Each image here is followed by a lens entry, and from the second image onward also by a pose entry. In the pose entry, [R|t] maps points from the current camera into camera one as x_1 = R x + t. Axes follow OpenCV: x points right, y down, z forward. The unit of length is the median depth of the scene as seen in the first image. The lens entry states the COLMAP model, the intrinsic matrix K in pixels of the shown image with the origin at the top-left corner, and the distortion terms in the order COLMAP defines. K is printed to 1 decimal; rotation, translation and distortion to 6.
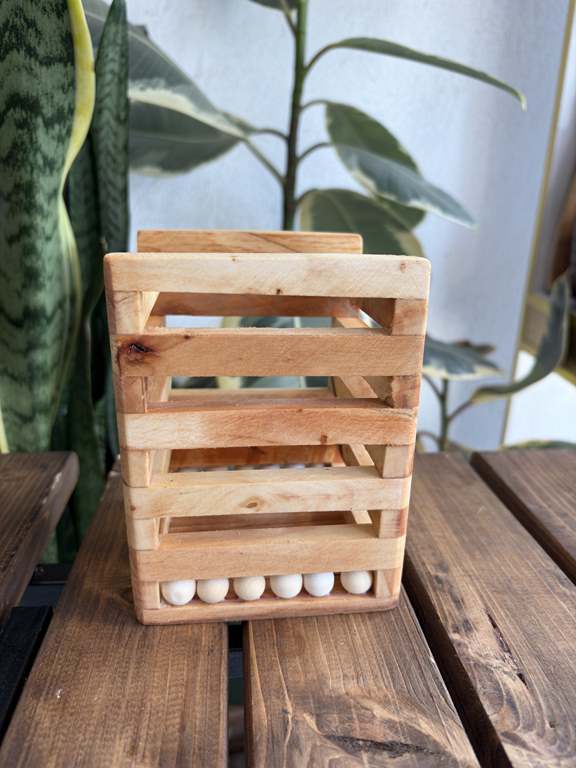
lens RADIAL K [[606.6, 0, 290.1], [0, 606.6, 386.7], [0, 0, 1]] dist [0.047141, -0.080869]
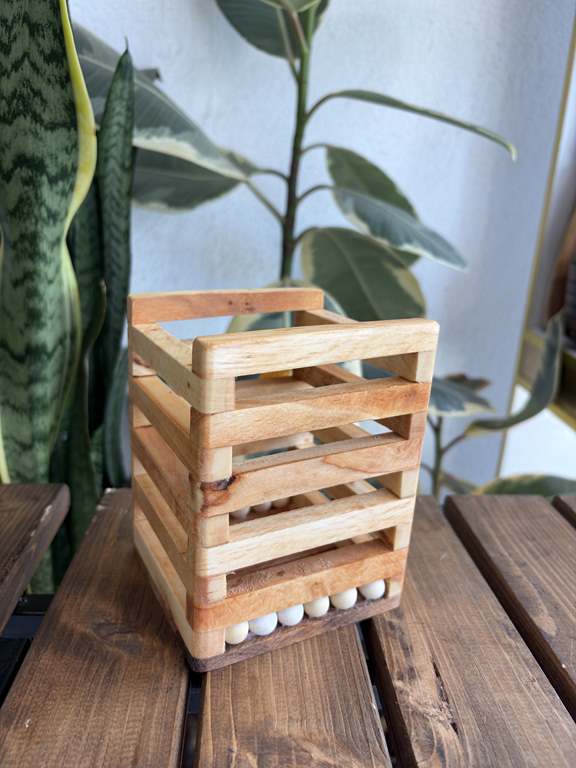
lens RADIAL K [[605.8, 0, 288.7], [0, 605.8, 385.6], [0, 0, 1]] dist [0.048246, -0.079796]
pose [[0.999207, 0.031076, -0.024894, 0.066046], [-0.031654, 0.999230, -0.023173, -0.062498], [0.024155, 0.023942, 0.999421, -0.065963]]
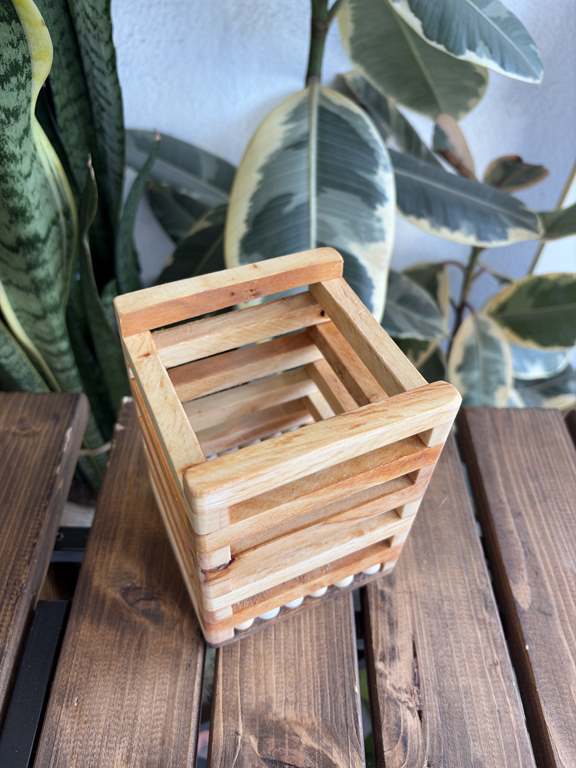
lens RADIAL K [[604.5, 0, 287.9], [0, 604.5, 384.9], [0, 0, 1]] dist [0.029507, -0.048516]
pose [[0.995587, 0.077620, -0.052741, 0.075657], [-0.042718, 0.875262, 0.481758, -0.529355], [0.083556, -0.477379, 0.874716, 0.118323]]
